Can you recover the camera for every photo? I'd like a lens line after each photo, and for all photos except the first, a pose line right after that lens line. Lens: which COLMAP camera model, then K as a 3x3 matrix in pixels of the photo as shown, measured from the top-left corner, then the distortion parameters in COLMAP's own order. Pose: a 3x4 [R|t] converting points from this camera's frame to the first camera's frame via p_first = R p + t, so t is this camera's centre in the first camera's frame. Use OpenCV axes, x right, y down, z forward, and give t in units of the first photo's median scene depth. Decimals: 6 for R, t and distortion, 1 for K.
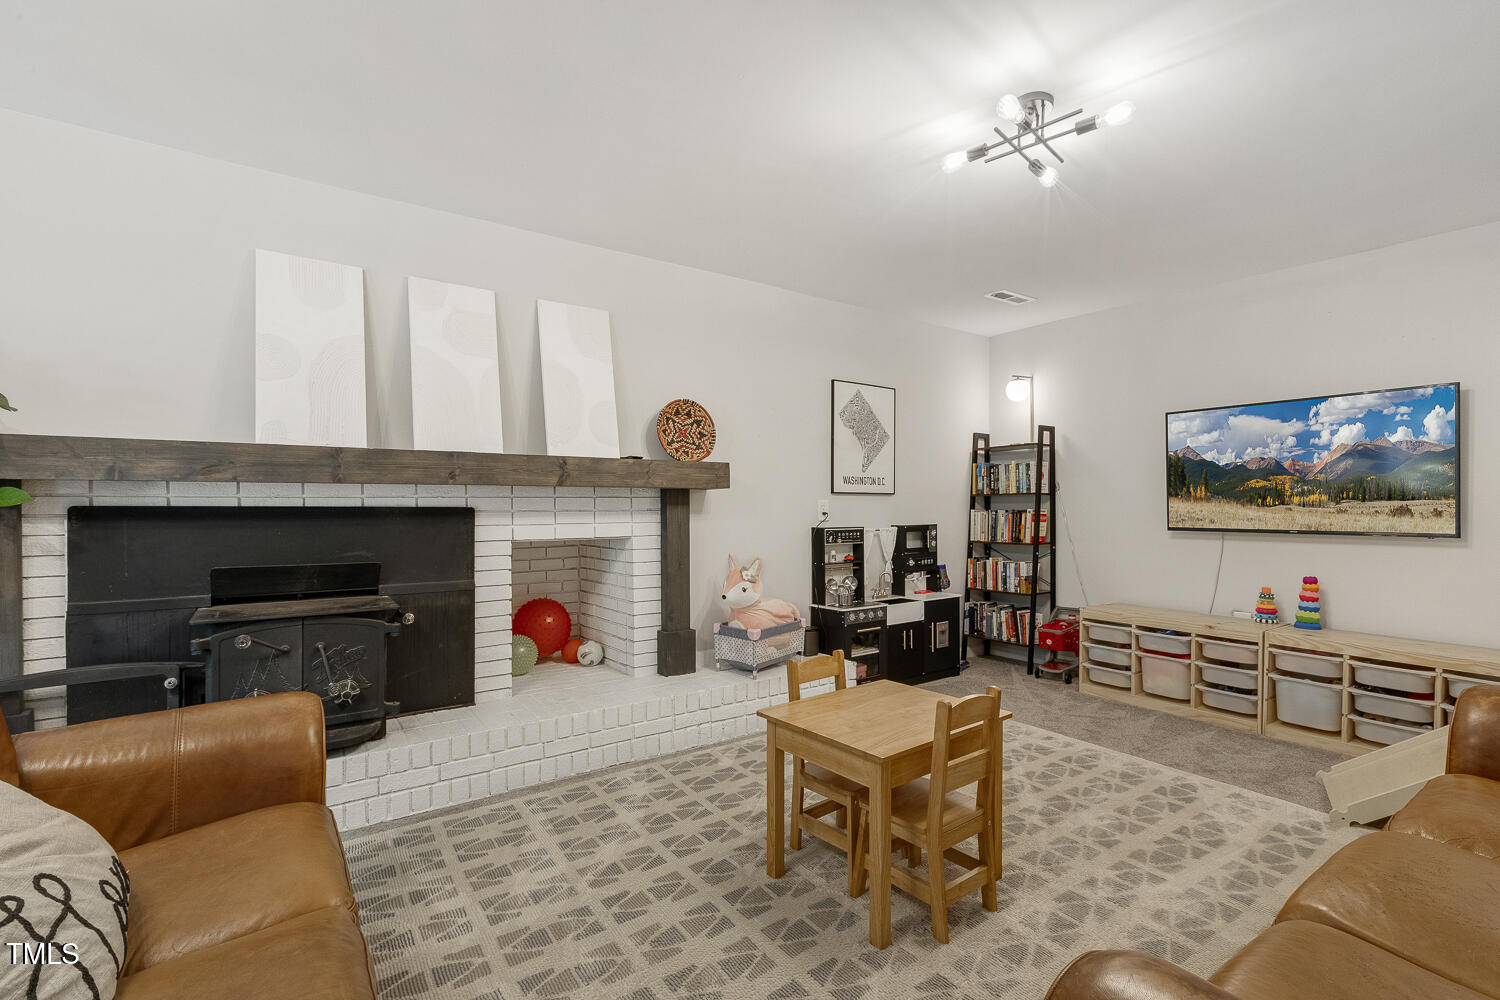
lens RADIAL K [[683.8, 0, 754.0], [0, 683.8, 508.5], [0, 0, 1]] dist [-0.001097, 0.000073]
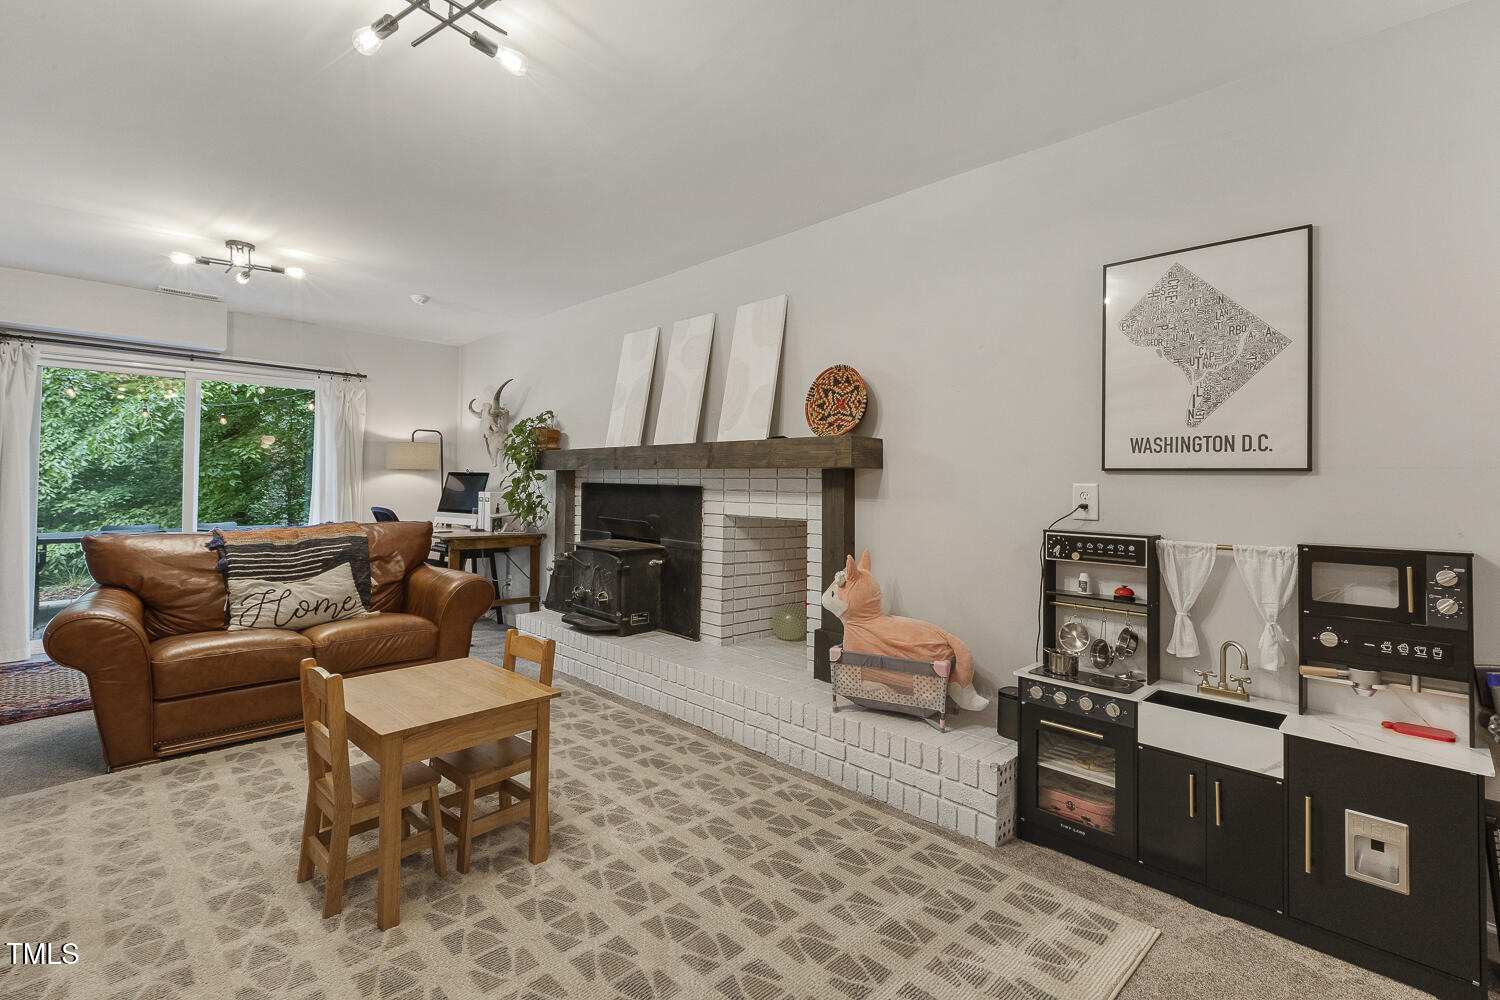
lens RADIAL K [[686.9, 0, 754.2], [0, 686.9, 473.2], [0, 0, 1]] dist [-0.000169, -0.000214]
pose [[0.155952, -0.013836, -0.987668, 0.726025], [-0.022476, 0.999593, -0.017552, -0.004832], [0.987509, 0.024936, 0.155578, 0.747753]]
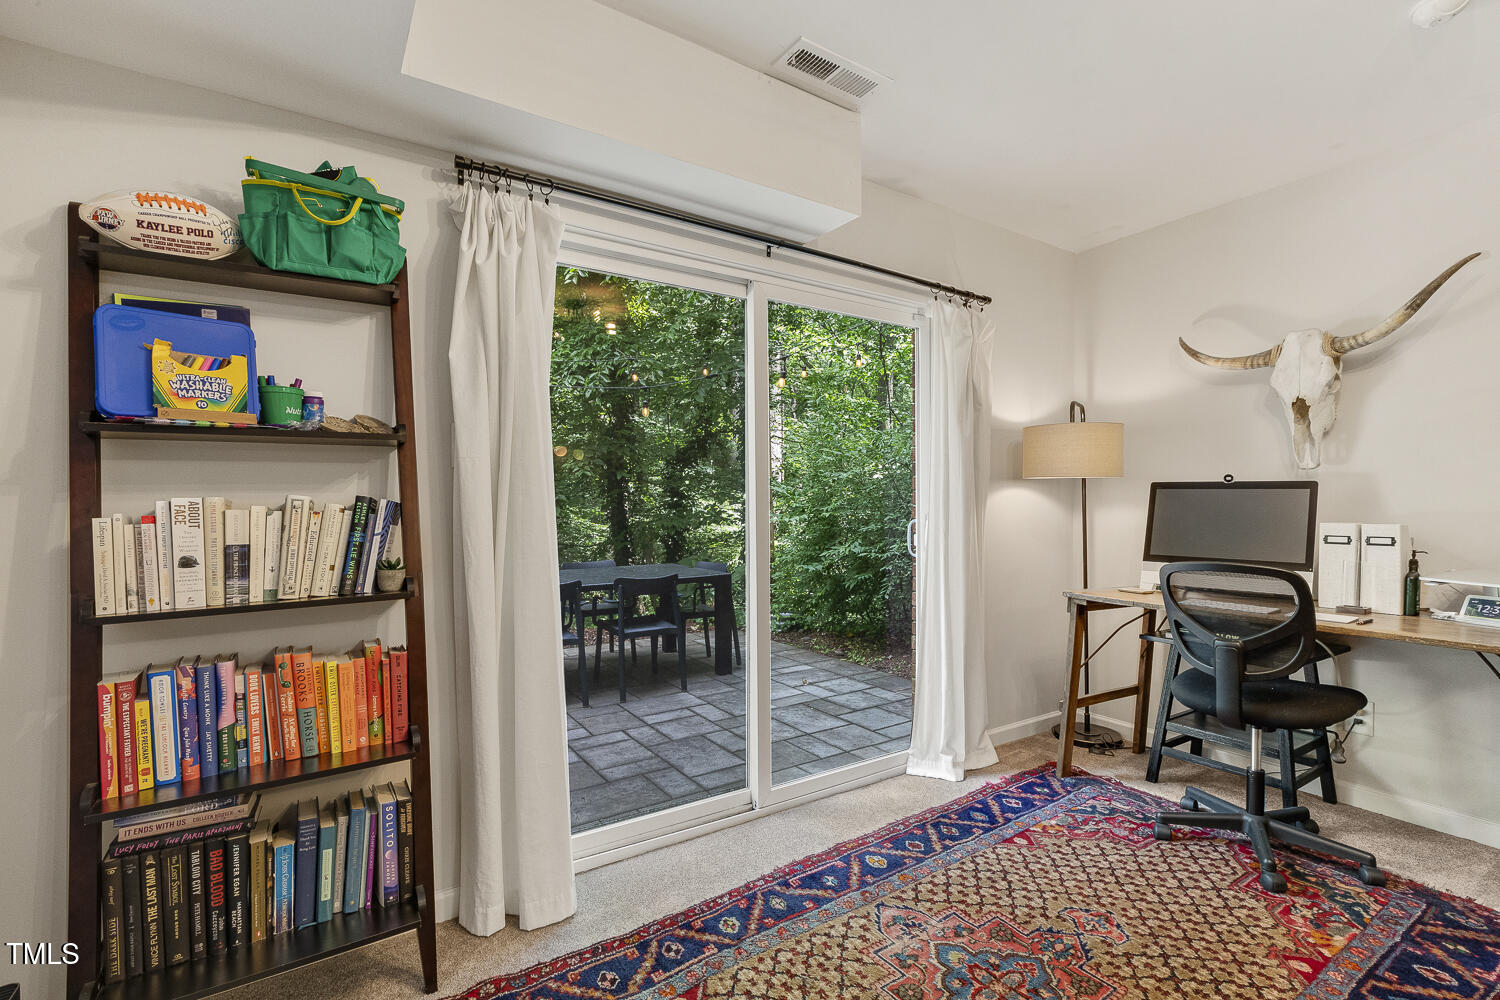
lens RADIAL K [[672.9, 0, 750.5], [0, 672.9, 511.4], [0, 0, 1]] dist [-0.002026, -0.000254]
pose [[-0.053383, 0.018530, -0.998402, -0.145970], [-0.011751, 0.999747, 0.019183, 0.006257], [0.998505, 0.012756, -0.053152, -0.141356]]
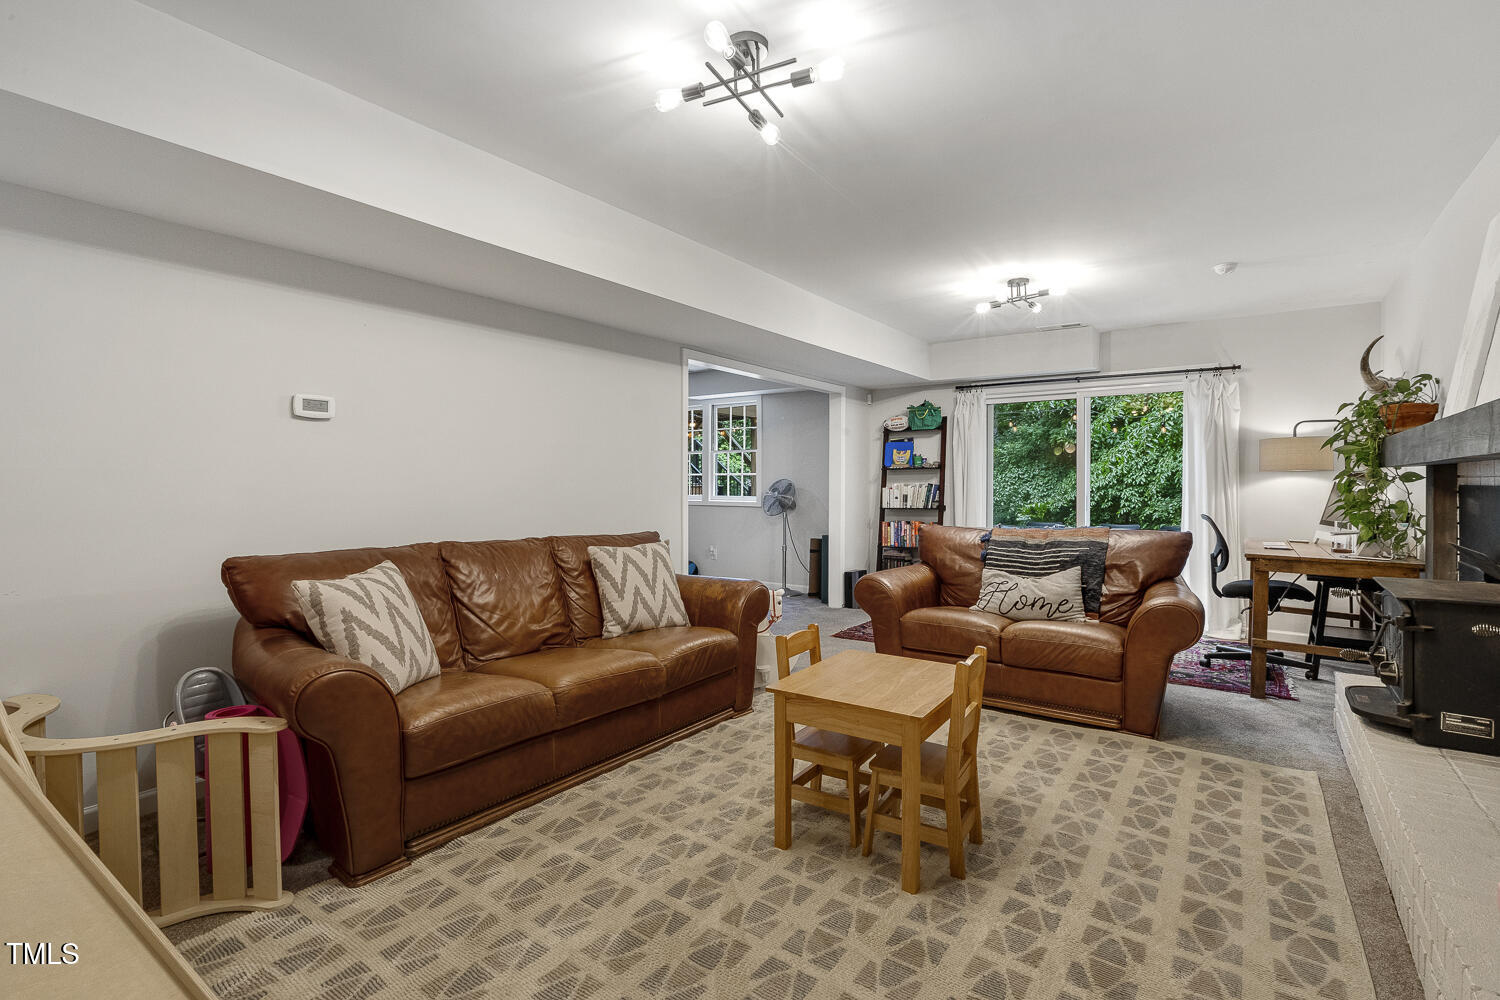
lens RADIAL K [[695.5, 0, 756.1], [0, 695.5, 491.6], [0, 0, 1]] dist [-0.000150, -0.000078]
pose [[-0.949608, 0.002487, -0.313429, 0.409391], [-0.004730, 0.999741, 0.022262, -0.008818], [0.313404, 0.022623, -0.949350, 1.136432]]
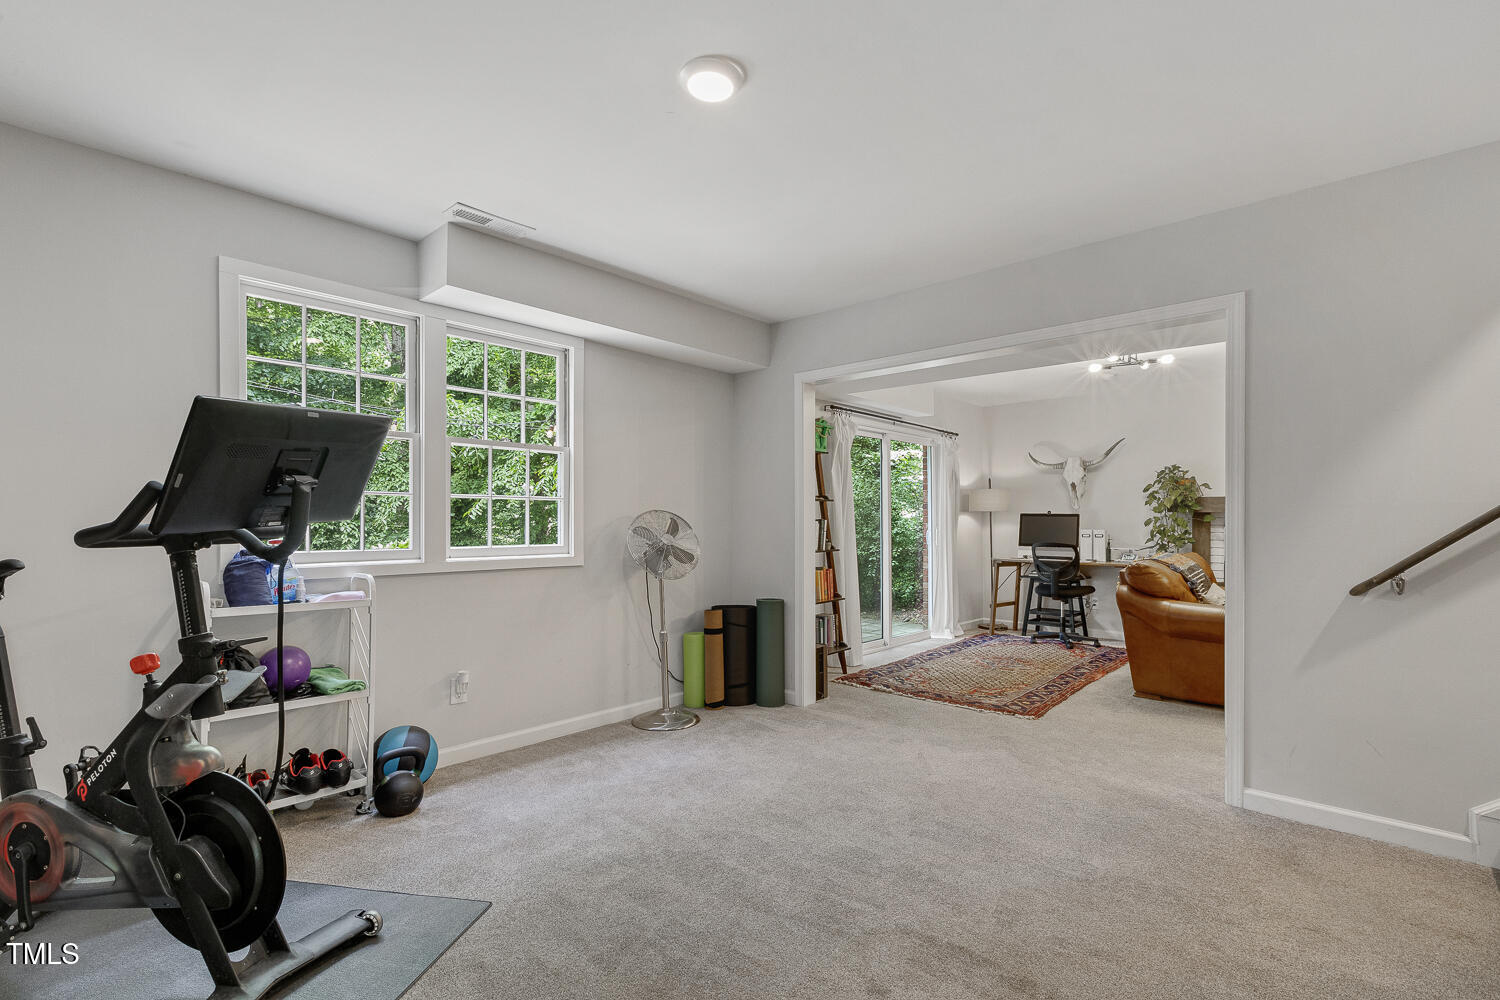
lens RADIAL K [[686.3, 0, 745.7], [0, 686.3, 501.5], [0, 0, 1]] dist [-0.000723, -0.000097]
pose [[0.195289, -0.021251, -0.980515, 0.789275], [-0.016039, 0.999562, -0.024858, 0.008724], [0.980615, 0.020581, 0.194863, -0.852857]]
